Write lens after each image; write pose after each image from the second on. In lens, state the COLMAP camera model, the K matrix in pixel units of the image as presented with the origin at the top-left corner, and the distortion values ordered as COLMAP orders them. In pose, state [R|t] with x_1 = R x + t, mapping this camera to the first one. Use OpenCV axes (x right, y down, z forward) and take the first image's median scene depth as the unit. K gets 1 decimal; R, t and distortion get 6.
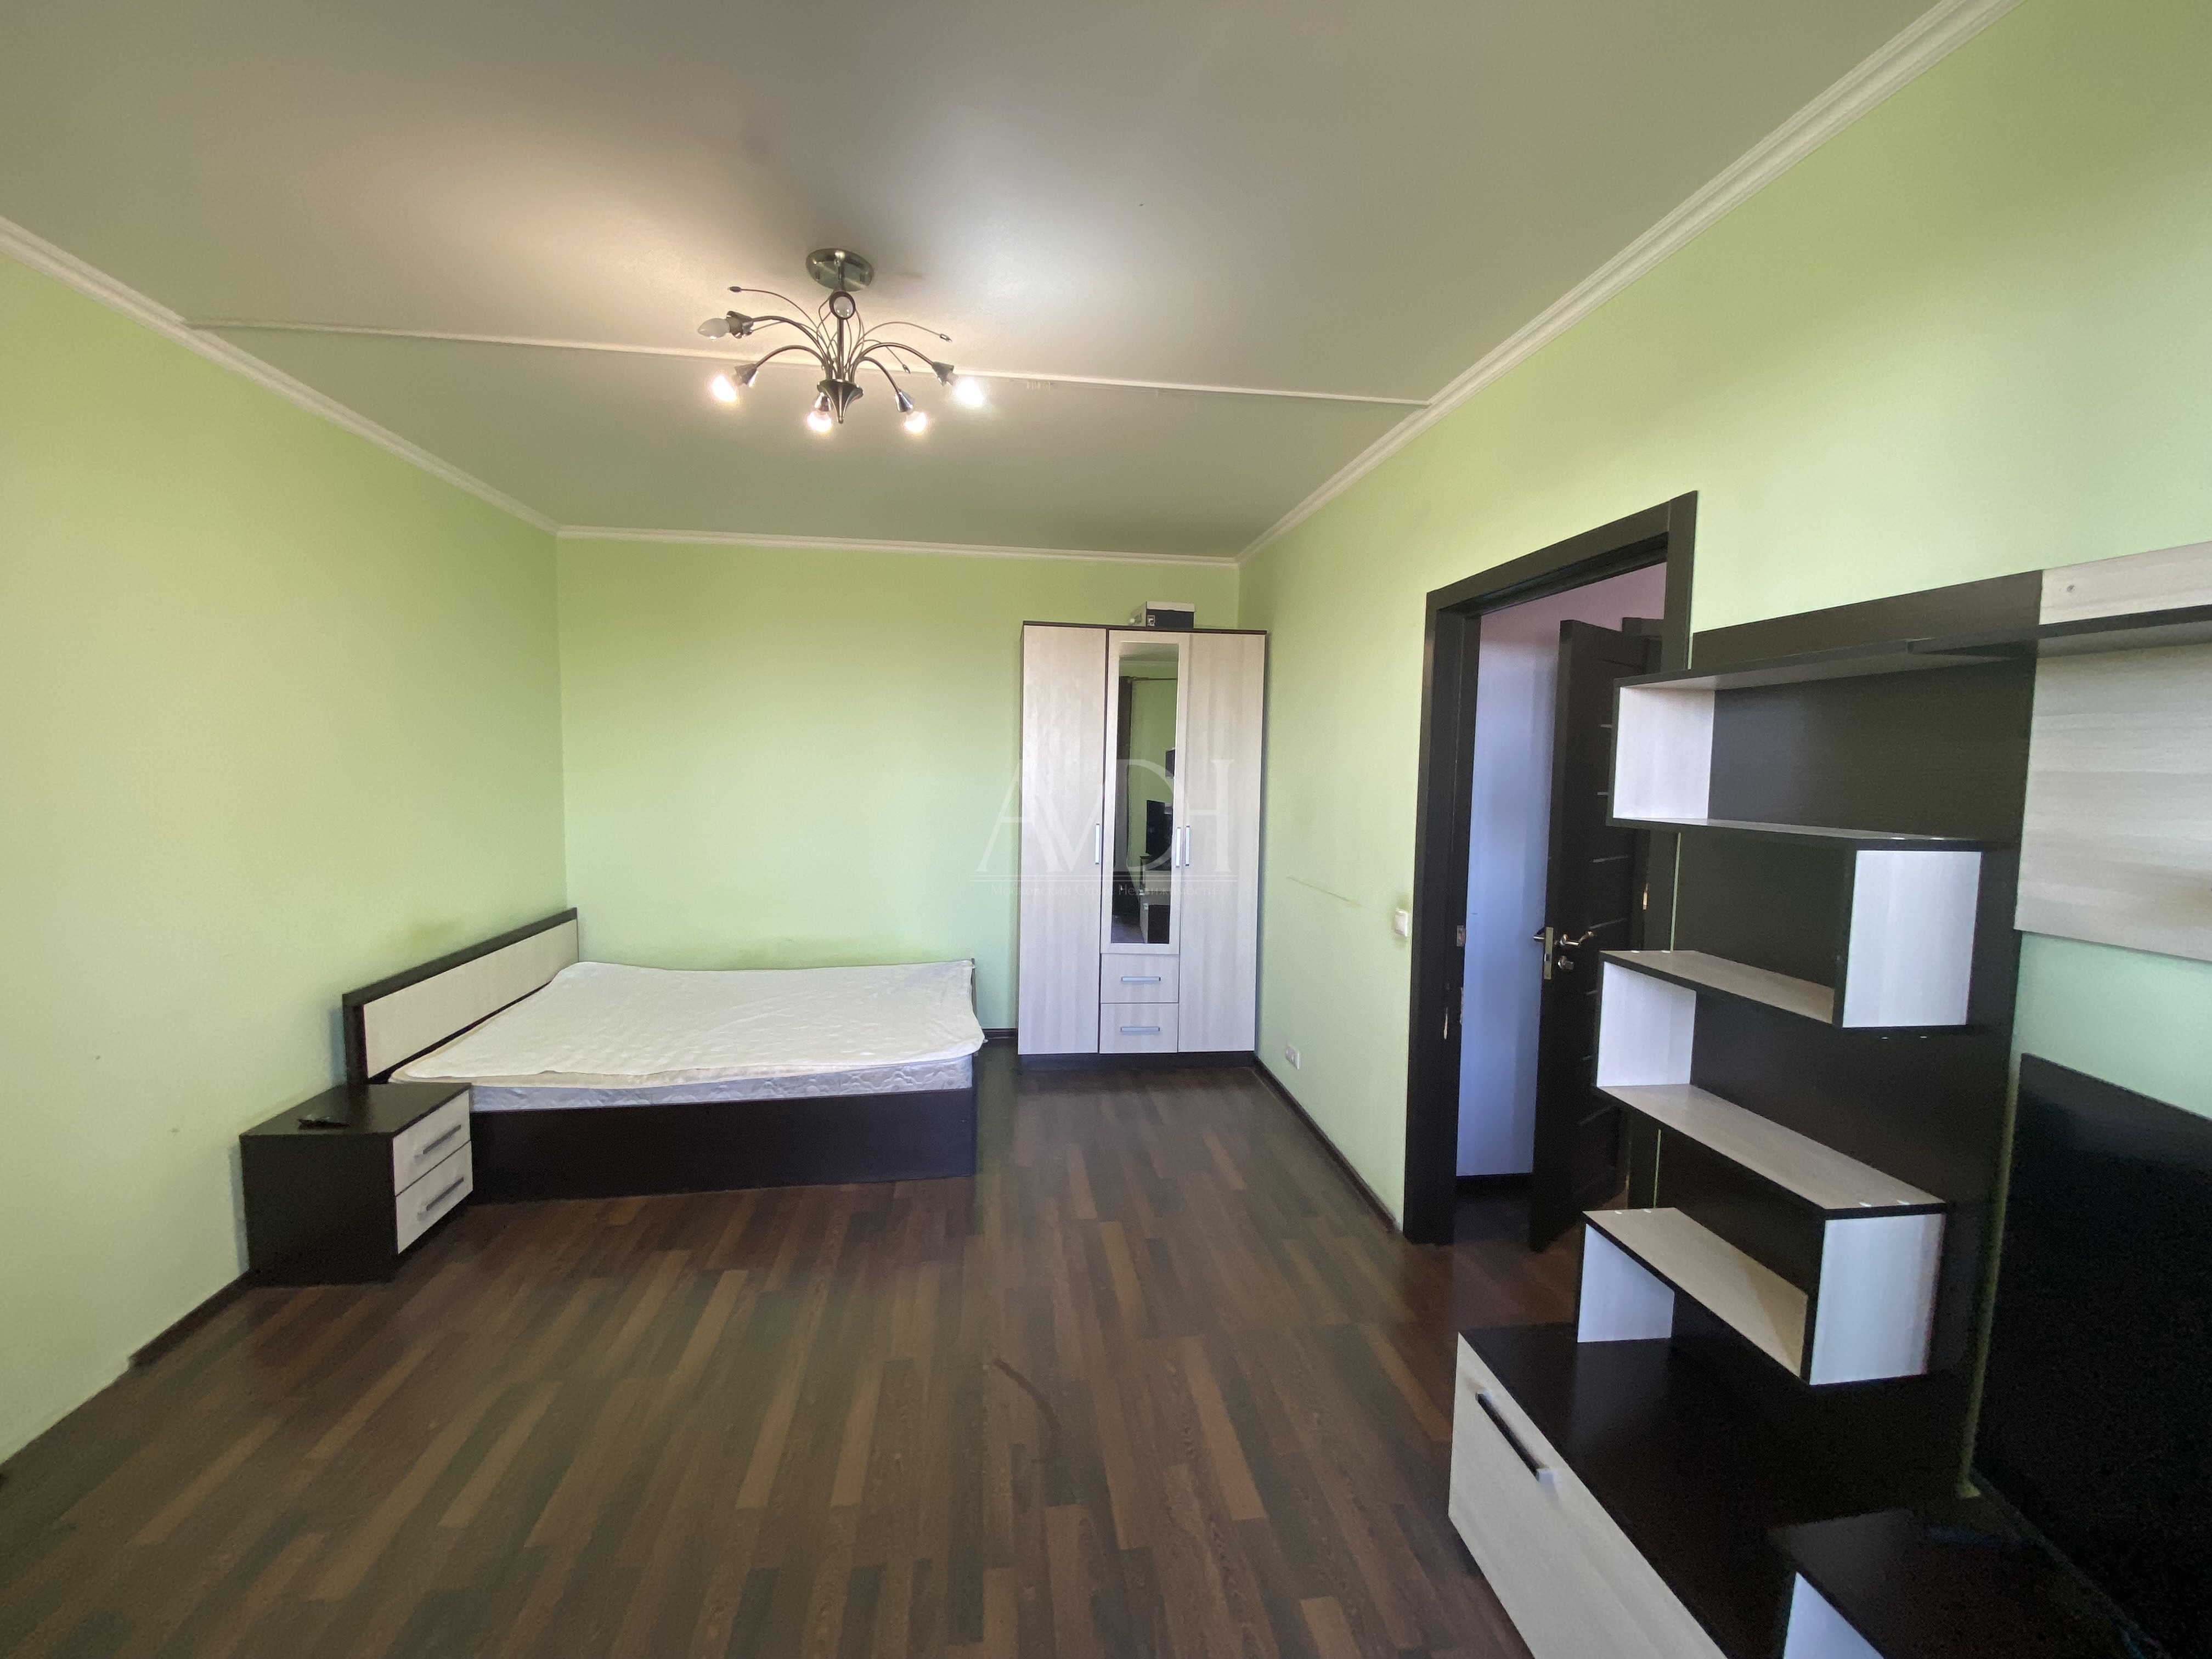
lens RADIAL K [[888.6, 0, 1106.0], [0, 888.6, 829.5], [0, 0, 1]] dist [0.034840, -0.026910]
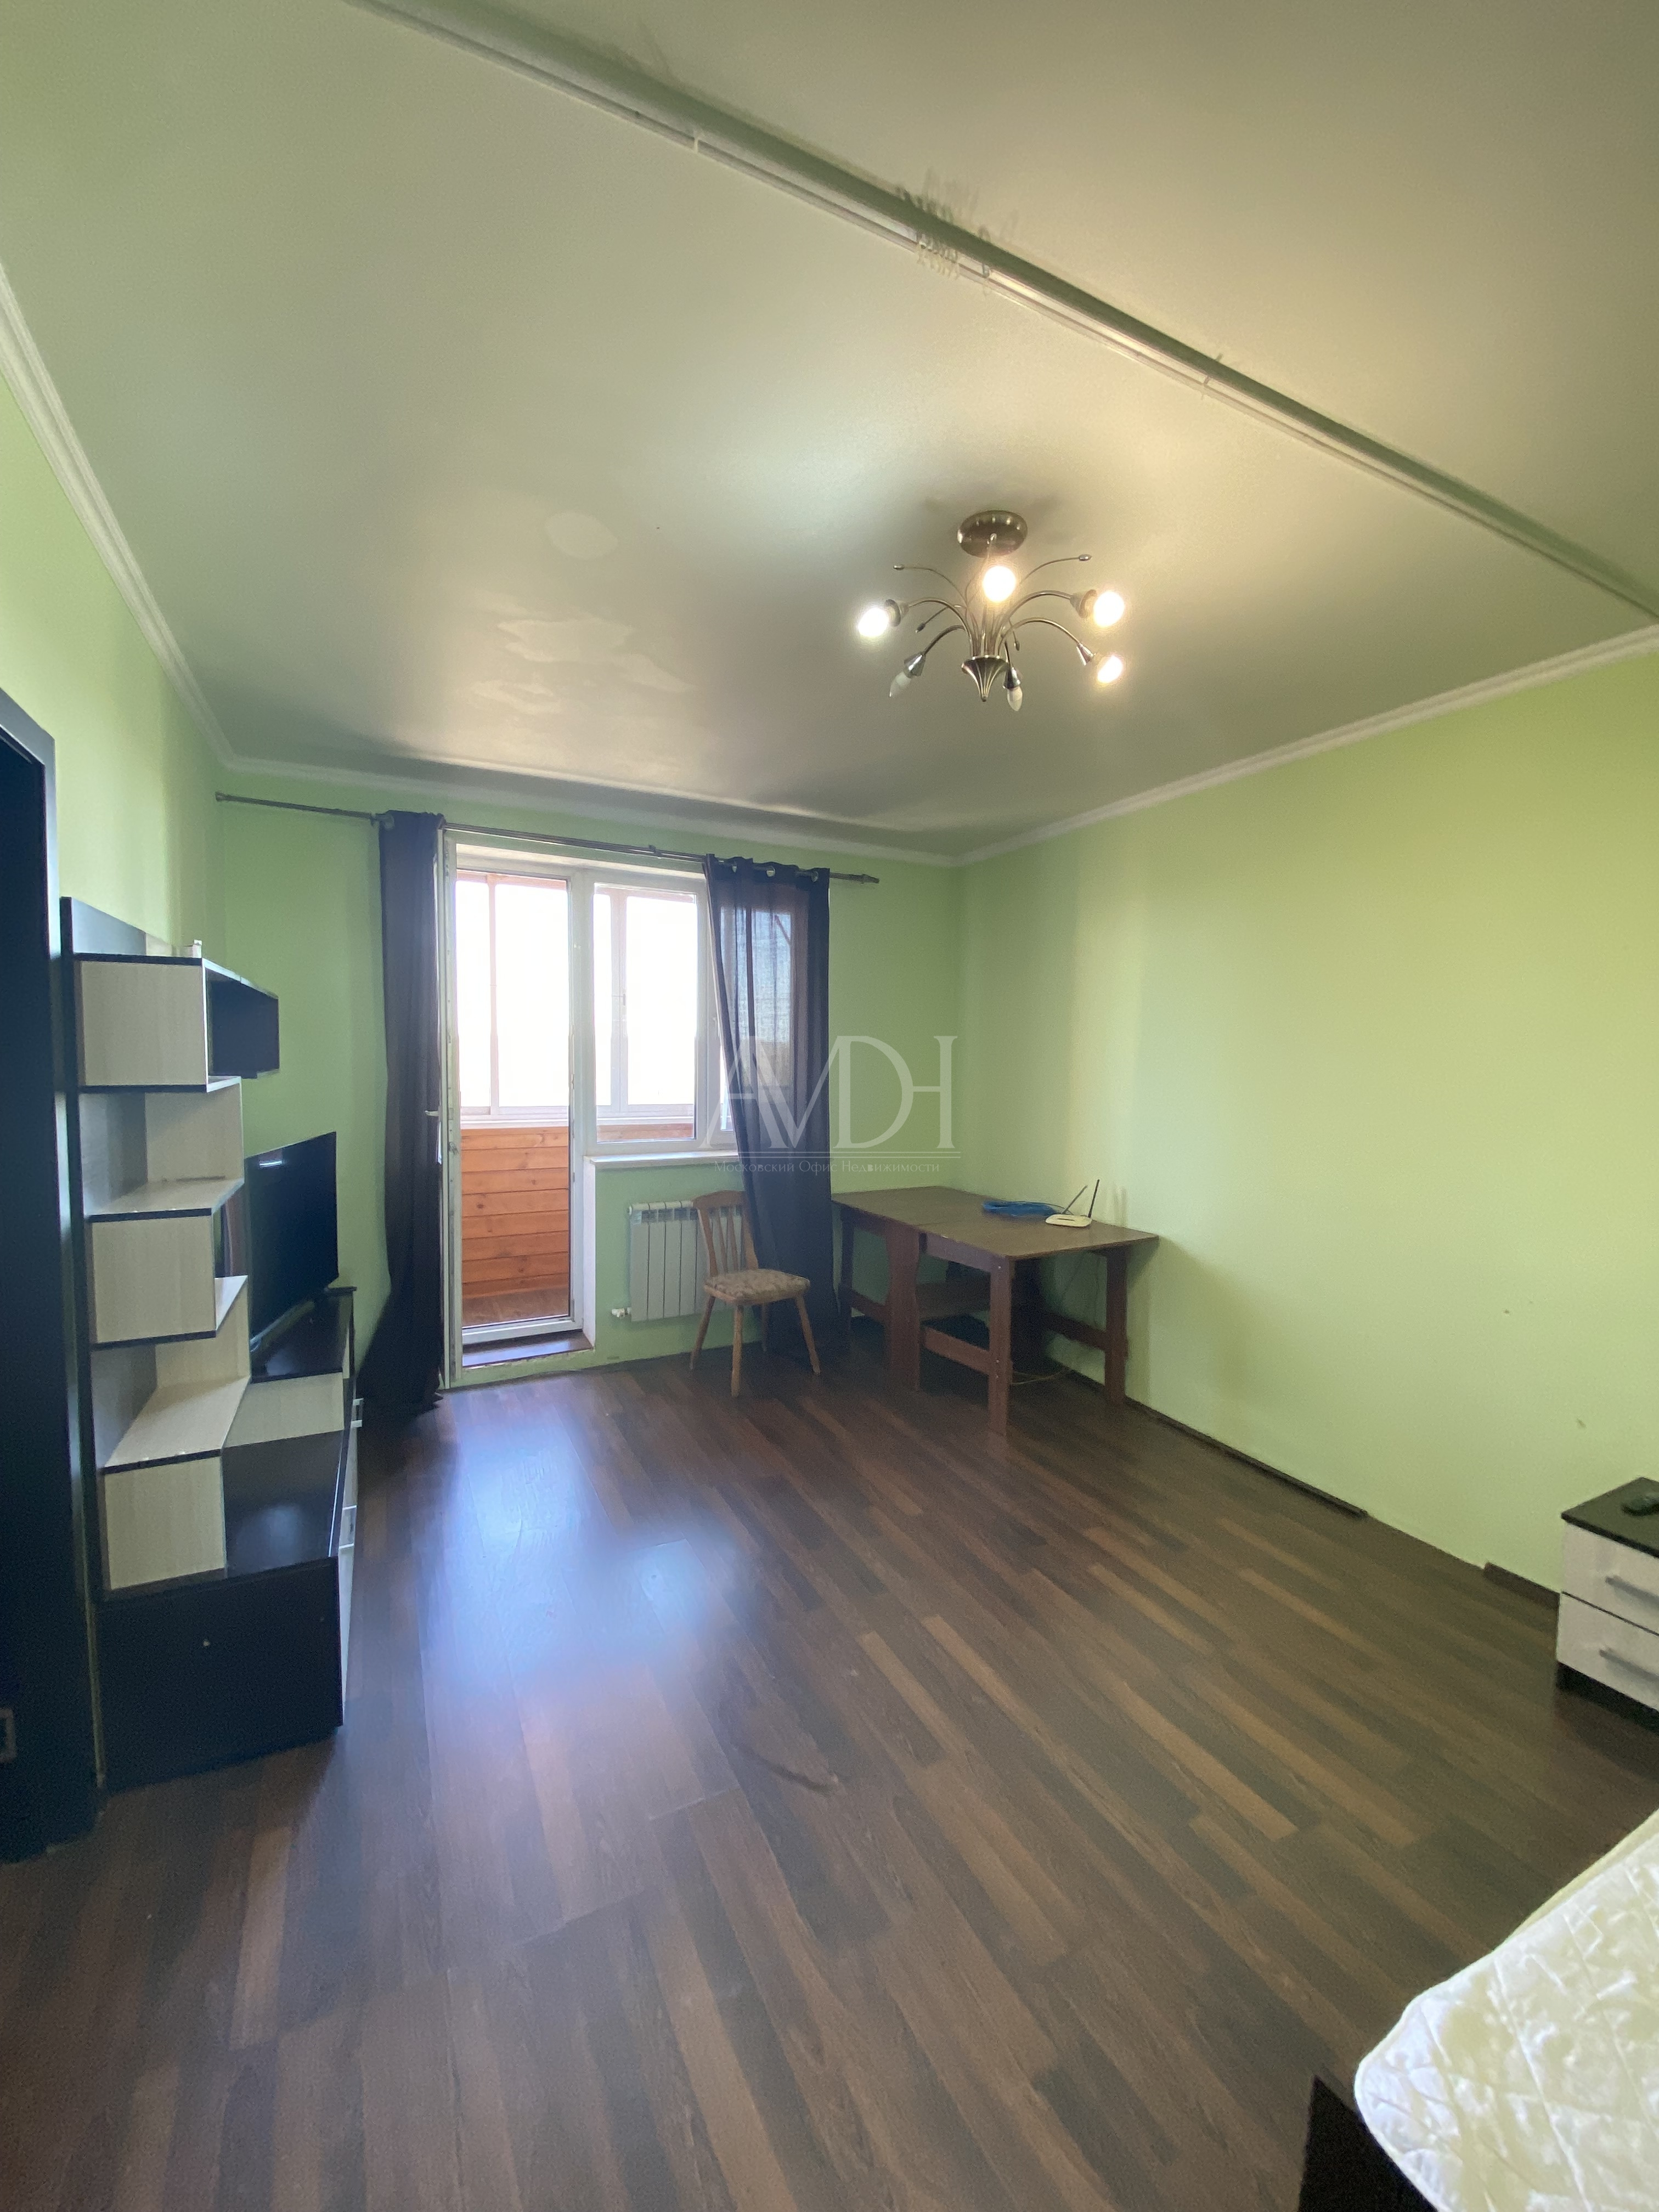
lens RADIAL K [[888.6, 0, 835.9], [0, 888.6, 1102.3], [0, 0, 1]] dist [0.034840, -0.026910]
pose [[-0.941998, -0.011545, -0.335420, 0.118890], [-0.053986, 0.991606, 0.117484, -0.094411], [0.331249, 0.128777, -0.934714, 1.334498]]
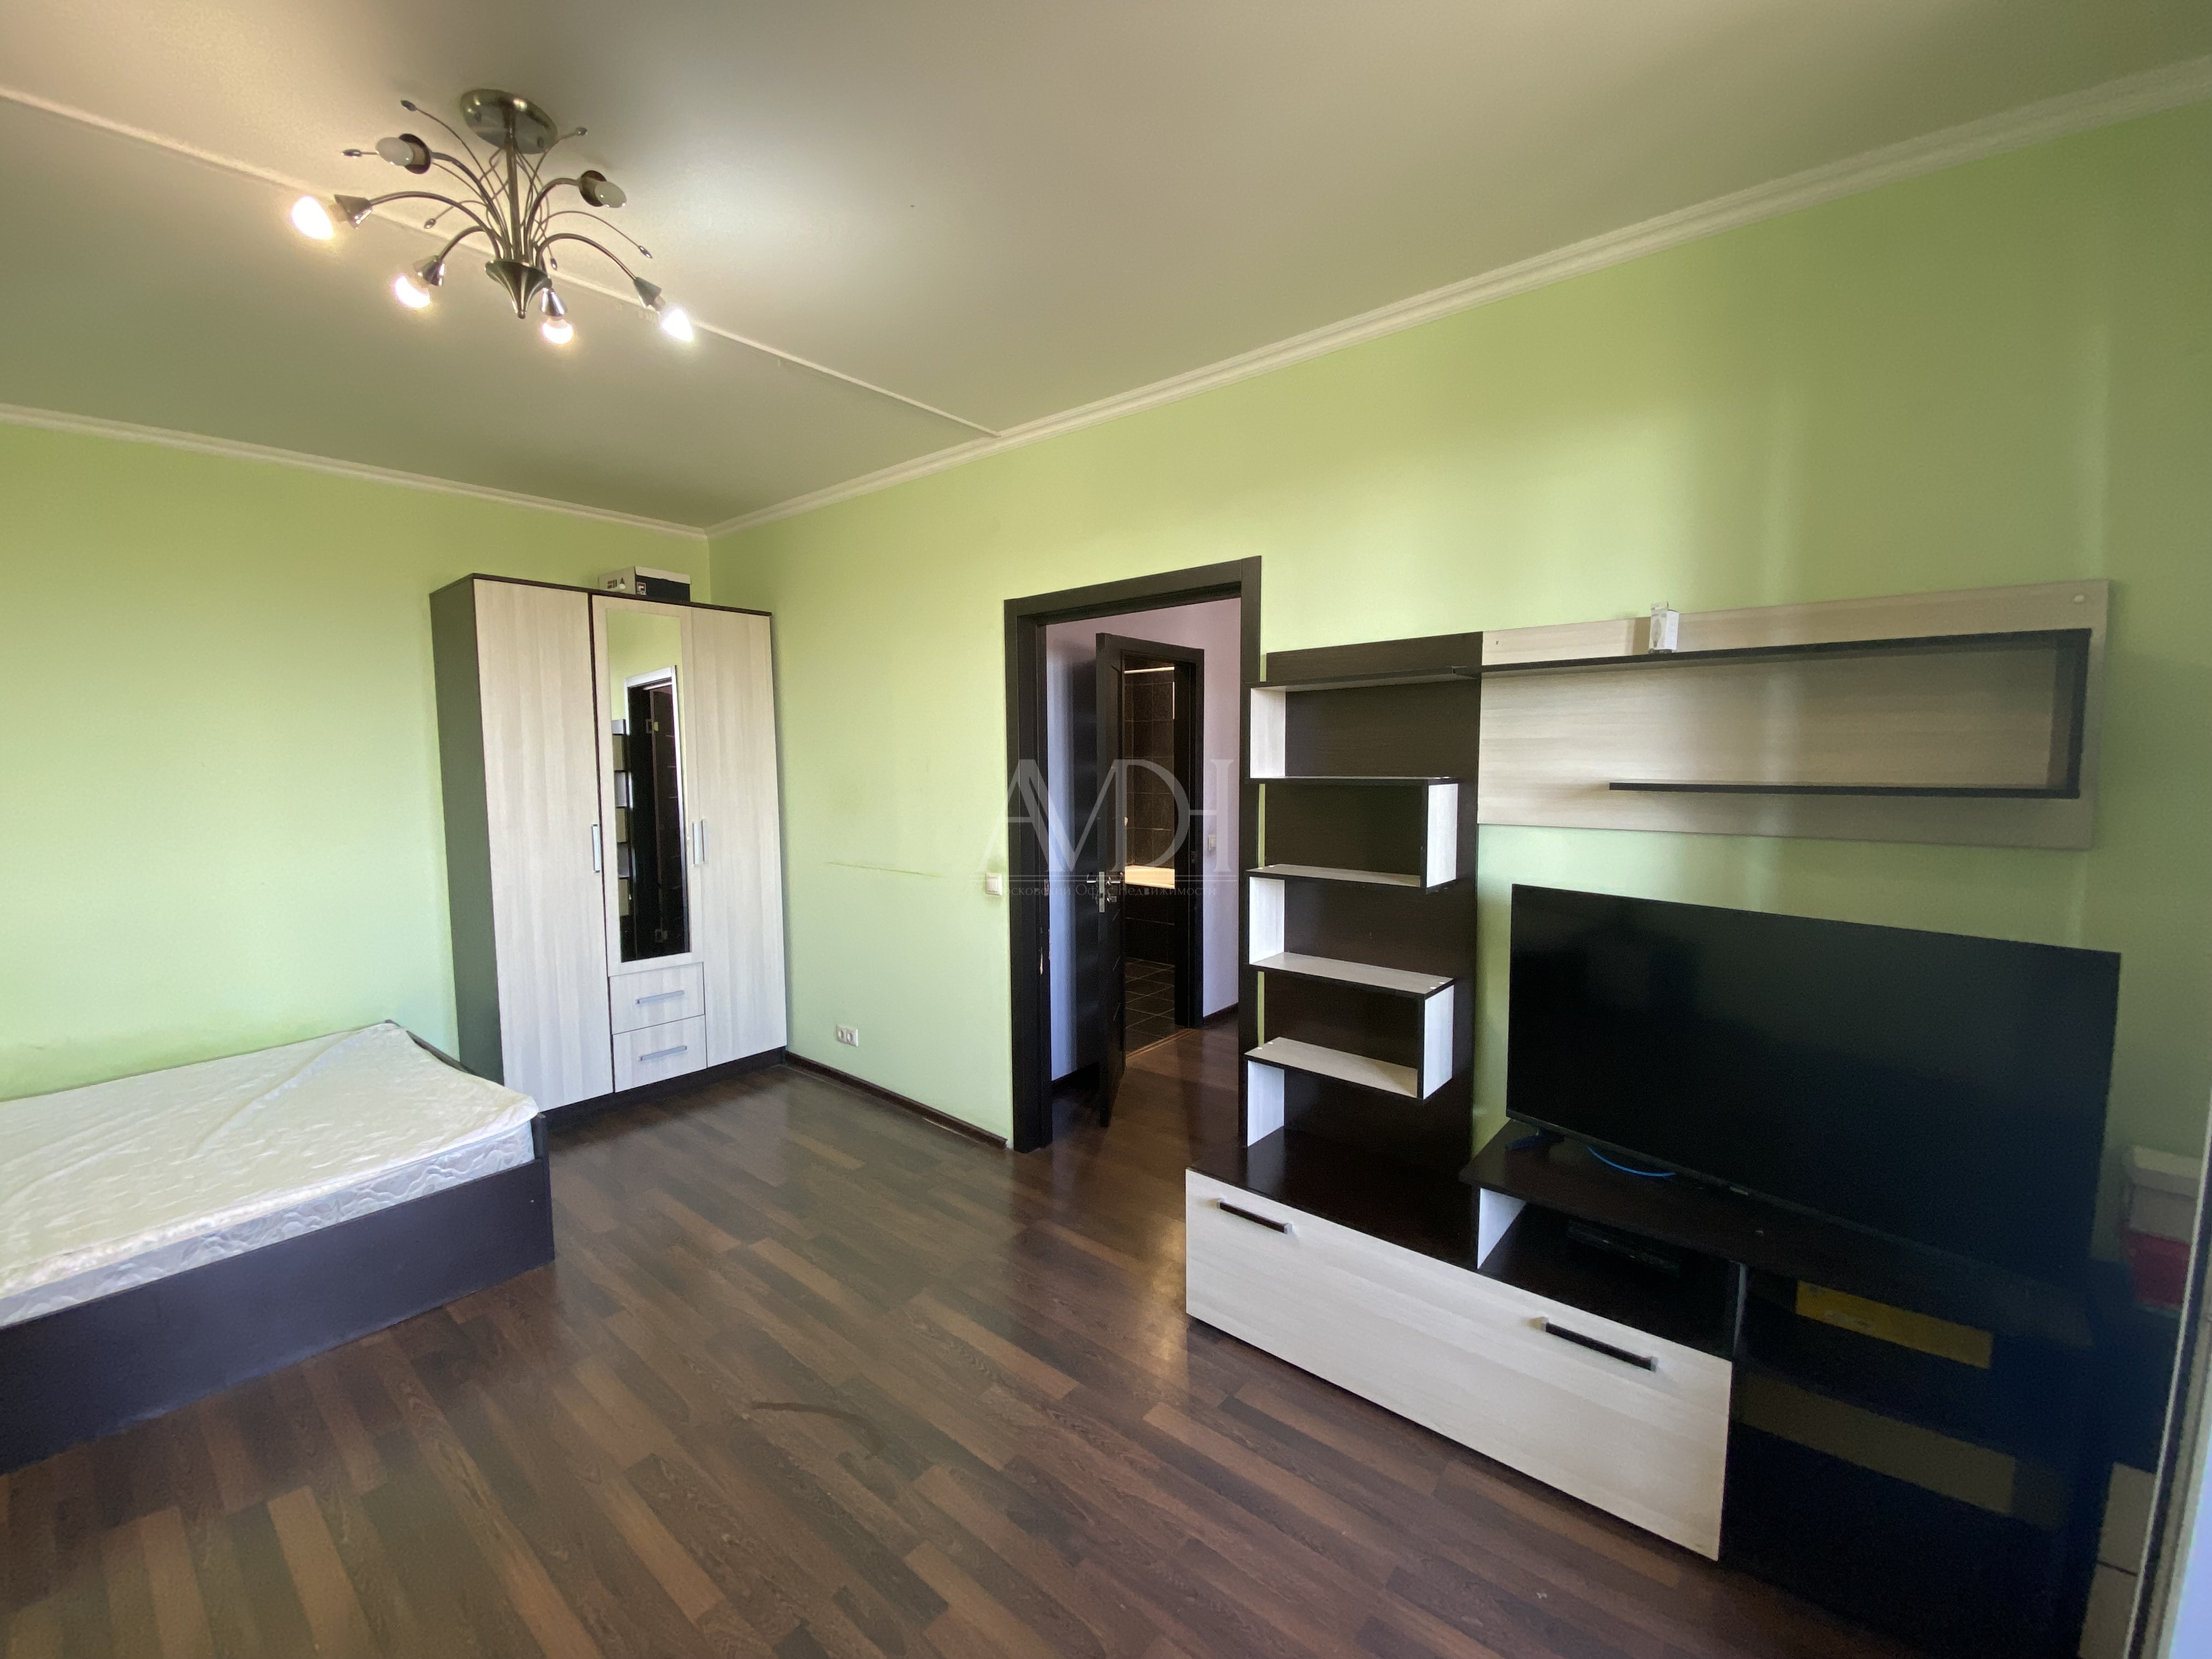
lens RADIAL K [[888.6, 0, 1106.0], [0, 888.6, 829.5], [0, 0, 1]] dist [0.034840, -0.026910]
pose [[0.739435, -0.077841, 0.668713, -0.334643], [0.070469, 0.996786, 0.038109, -0.000780], [-0.669530, 0.018944, 0.742544, 0.056560]]
